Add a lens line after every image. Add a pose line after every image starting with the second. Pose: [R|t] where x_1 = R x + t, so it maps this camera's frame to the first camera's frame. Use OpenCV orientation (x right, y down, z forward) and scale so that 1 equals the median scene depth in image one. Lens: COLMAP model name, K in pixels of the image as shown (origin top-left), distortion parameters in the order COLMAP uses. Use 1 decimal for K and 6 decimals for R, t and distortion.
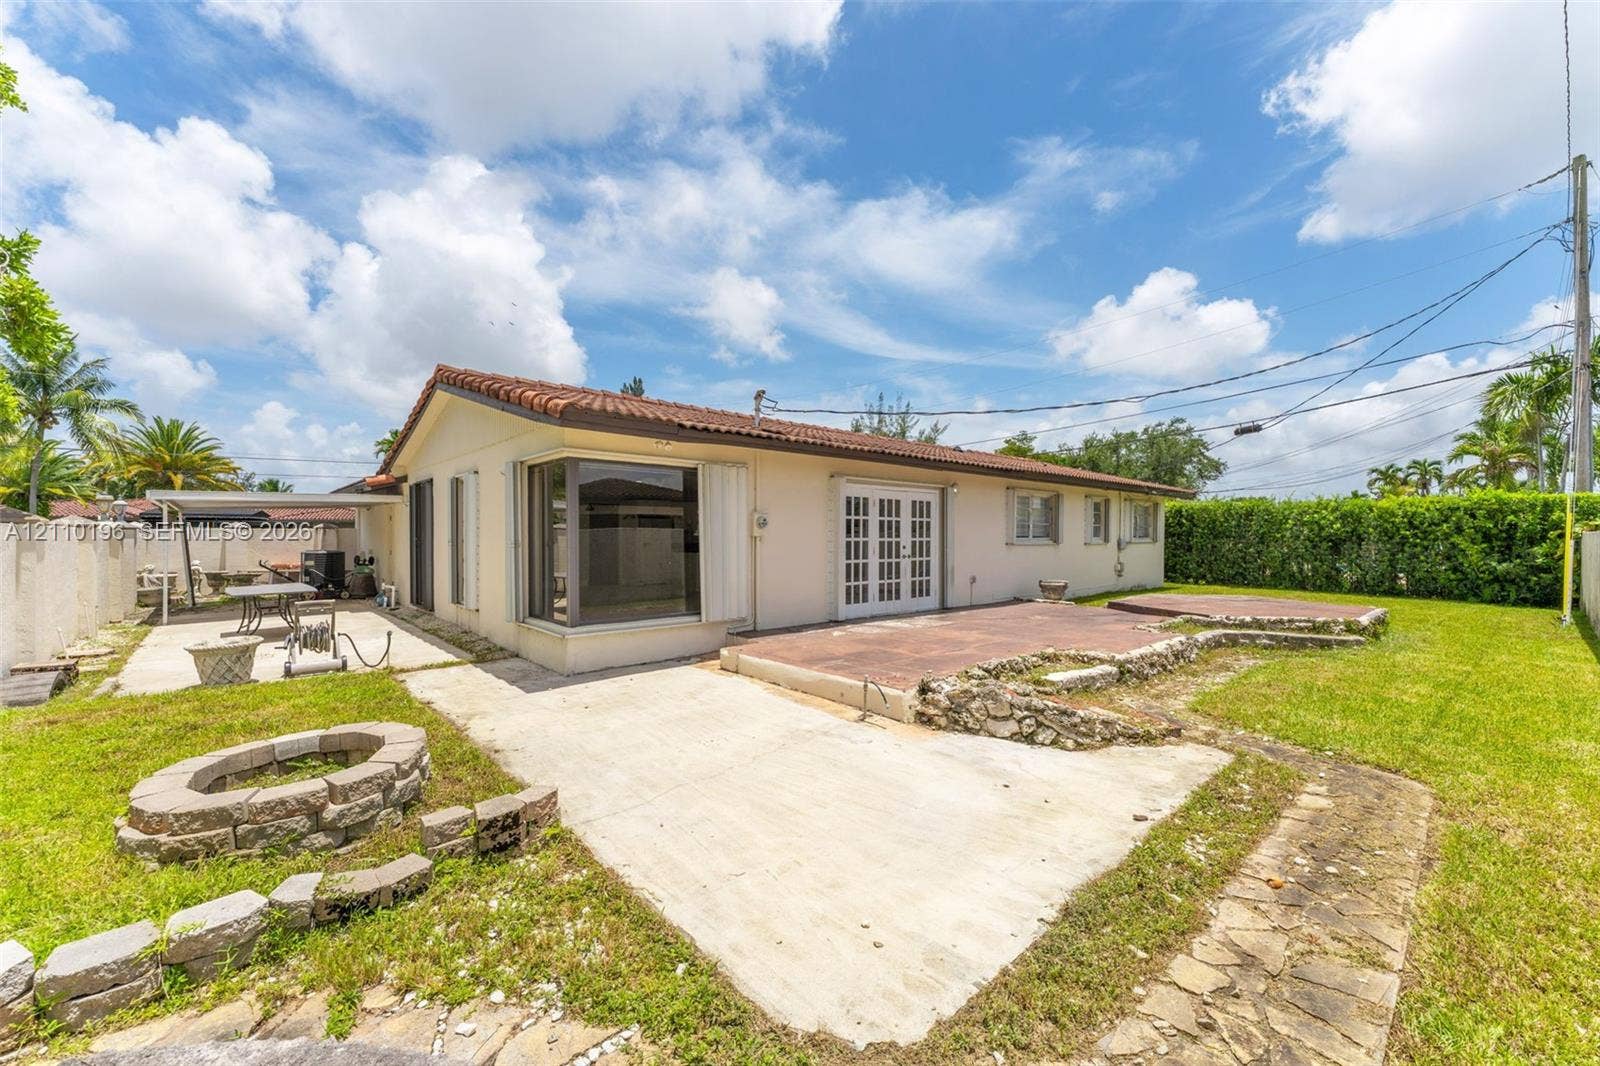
lens RADIAL K [[636.3, 0, 804.4], [0, 636.3, 536.4], [0, 0, 1]] dist [-0.001634, -0.000513]
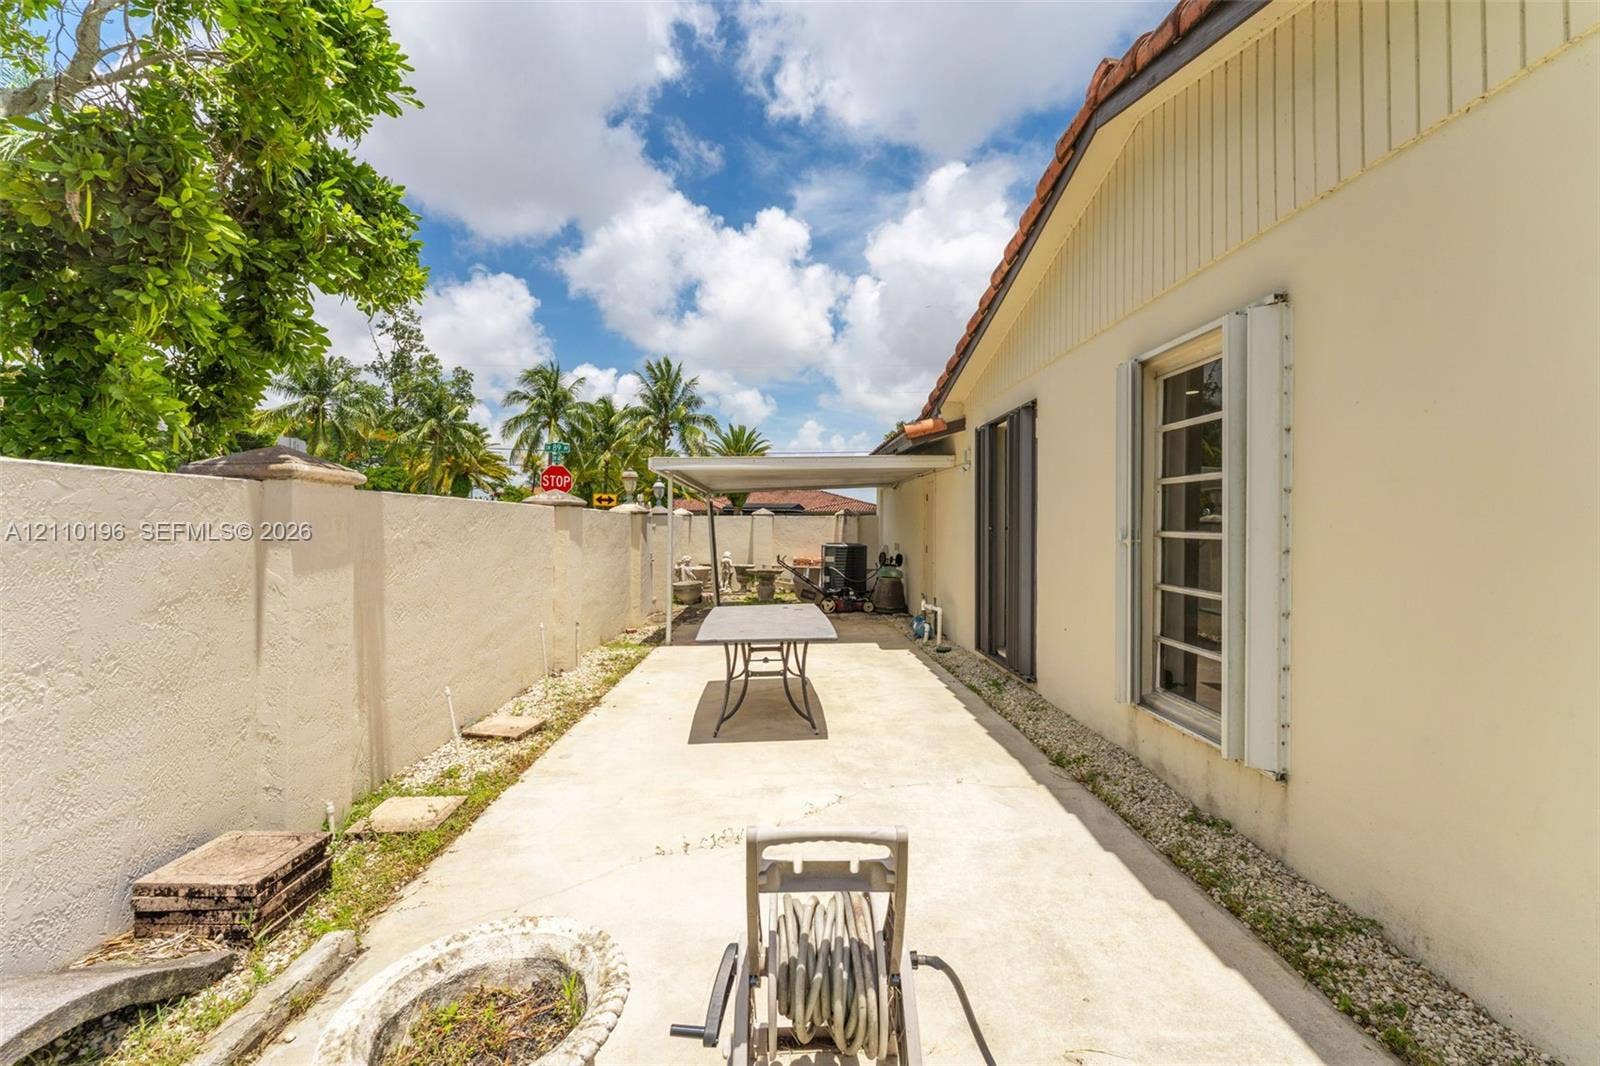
lens RADIAL K [[655.4, 0, 800.0], [0, 655.4, 533.0], [0, 0, 1]] dist [-0.001791, -0.000244]
pose [[0.758391, 0.011417, -0.651700, -0.276236], [-0.006080, 0.999927, 0.010443, 0.002203], [0.651771, -0.003958, 0.758405, 0.357789]]
